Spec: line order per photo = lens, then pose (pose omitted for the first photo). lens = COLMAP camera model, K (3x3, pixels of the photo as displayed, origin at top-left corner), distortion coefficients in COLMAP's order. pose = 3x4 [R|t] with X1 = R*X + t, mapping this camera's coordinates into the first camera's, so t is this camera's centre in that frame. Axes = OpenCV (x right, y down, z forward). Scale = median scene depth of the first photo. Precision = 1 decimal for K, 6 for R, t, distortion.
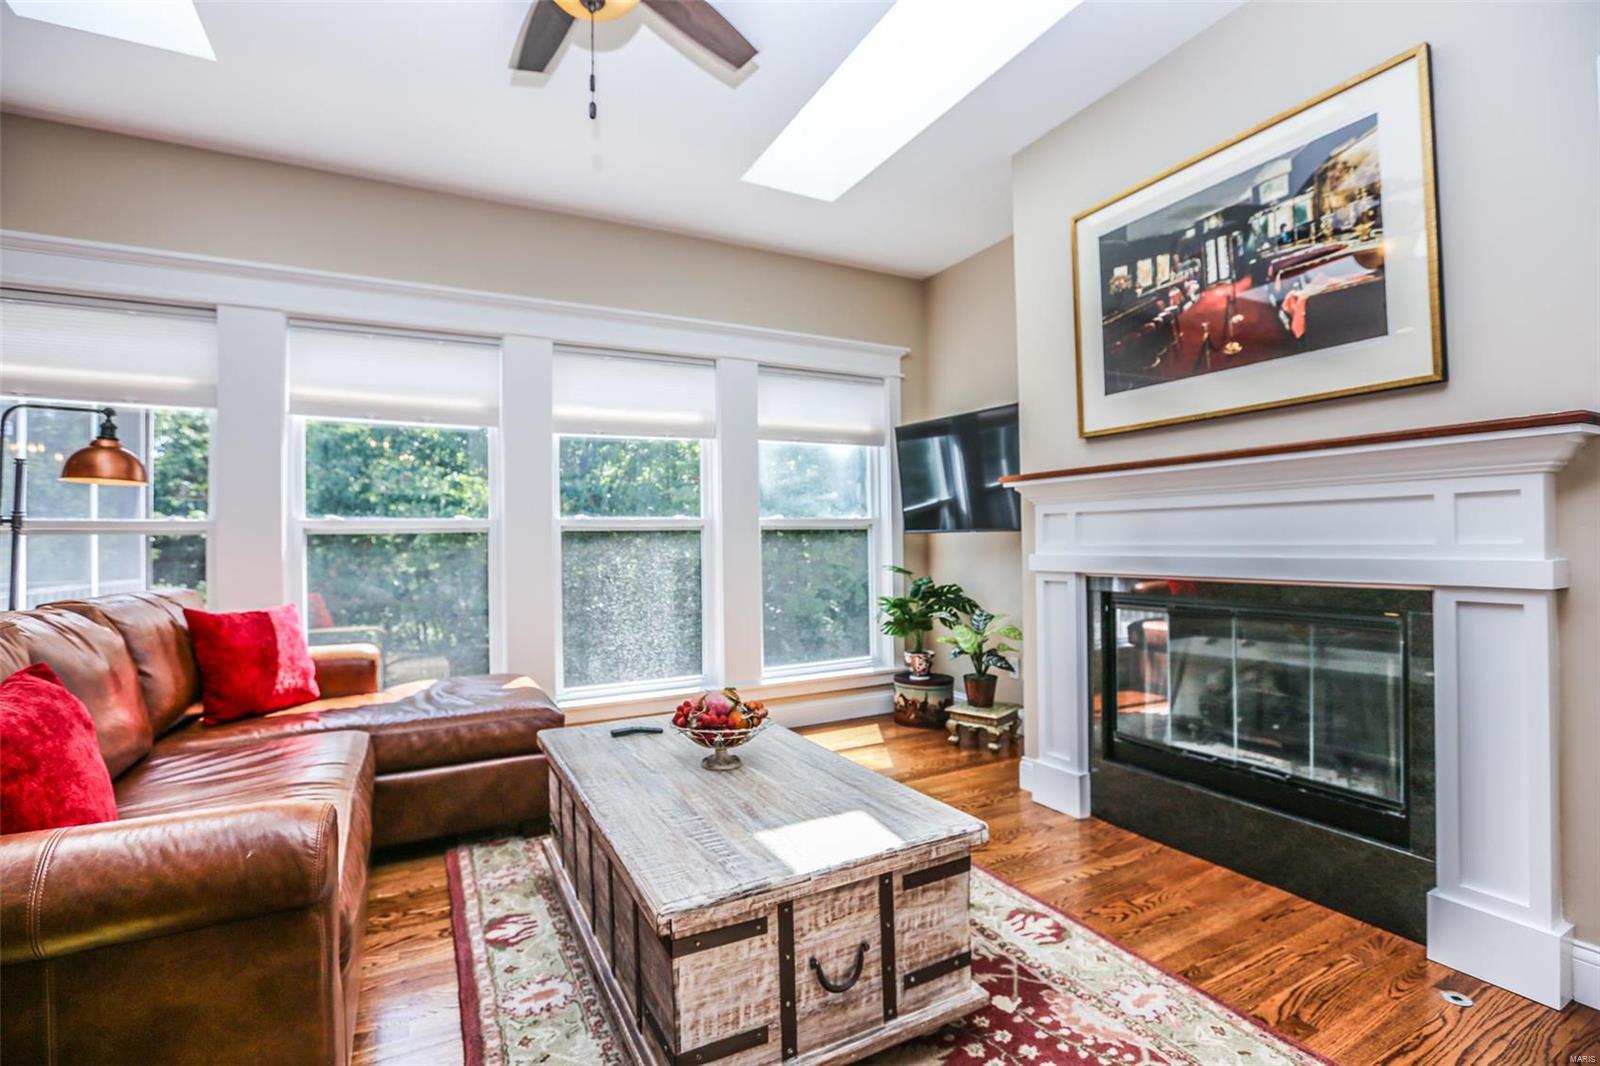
lens RADIAL K [[726.9, 0, 793.9], [0, 726.9, 532.4], [0, 0, 1]] dist [-0.042214, 0.011465]
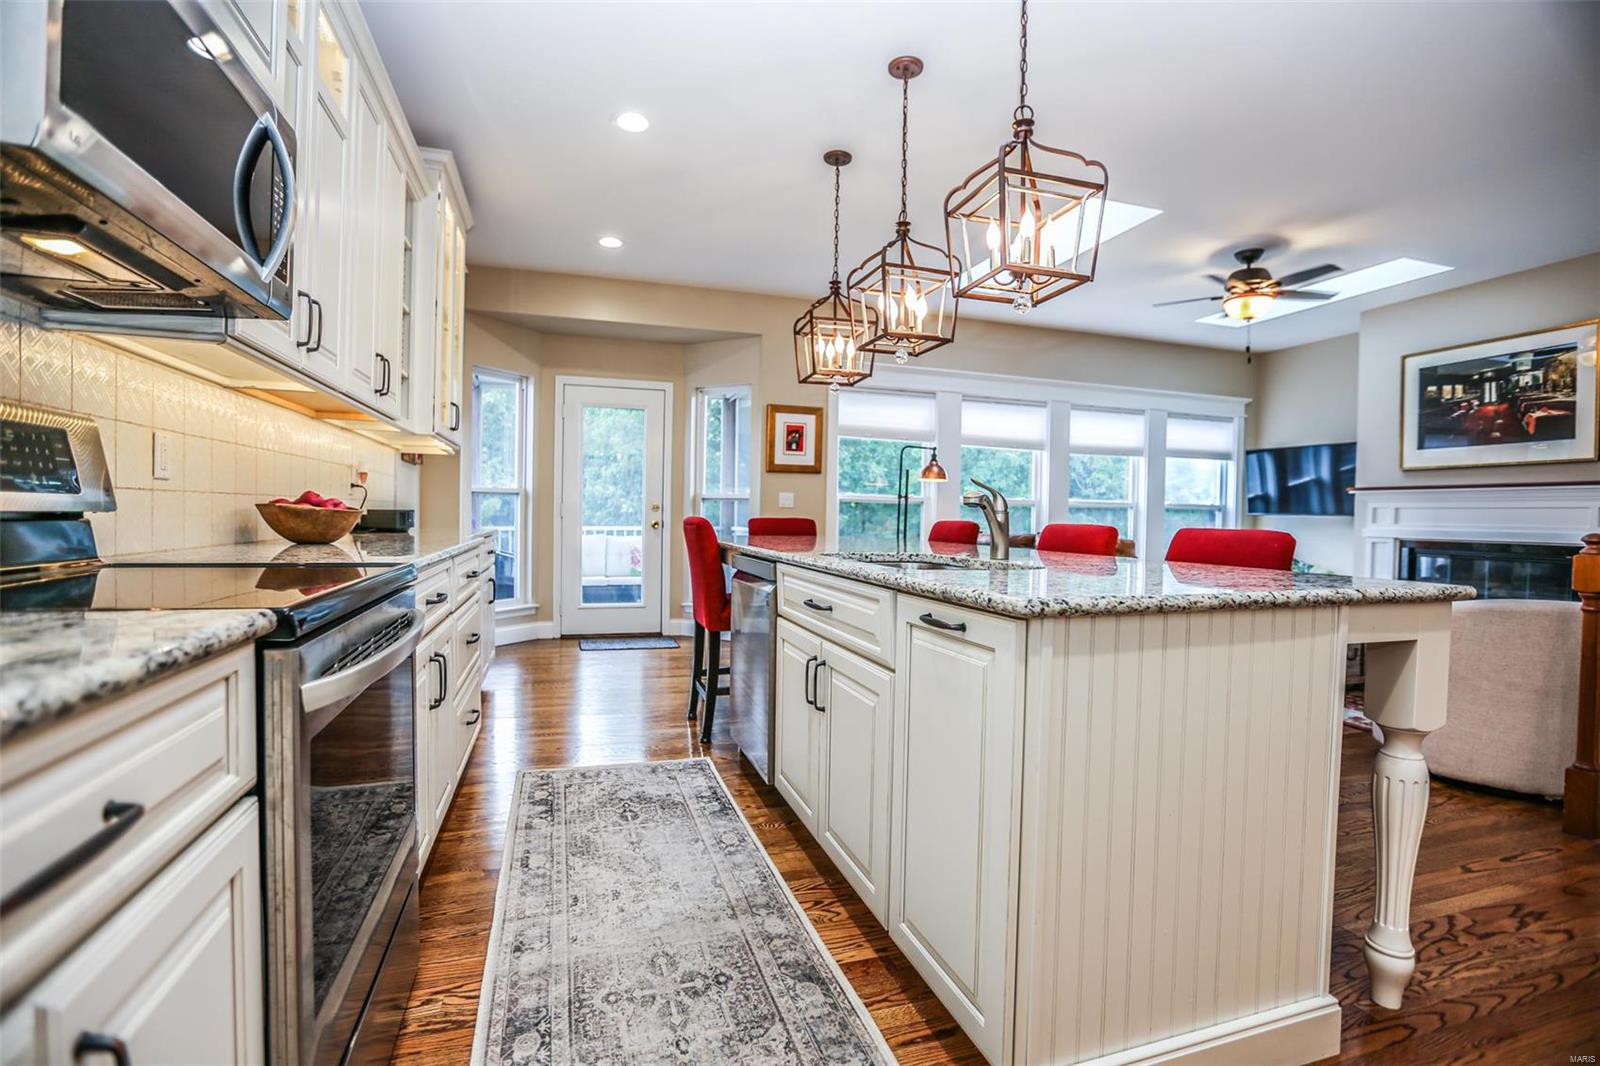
lens RADIAL K [[726.9, 0, 799.4], [0, 726.9, 534.3], [0, 0, 1]] dist [-0.042214, 0.011465]
pose [[0.983096, 0.038741, -0.178943, -0.981240], [-0.032258, 0.998718, 0.038999, 0.025014], [0.180224, -0.032568, 0.983086, -1.369043]]
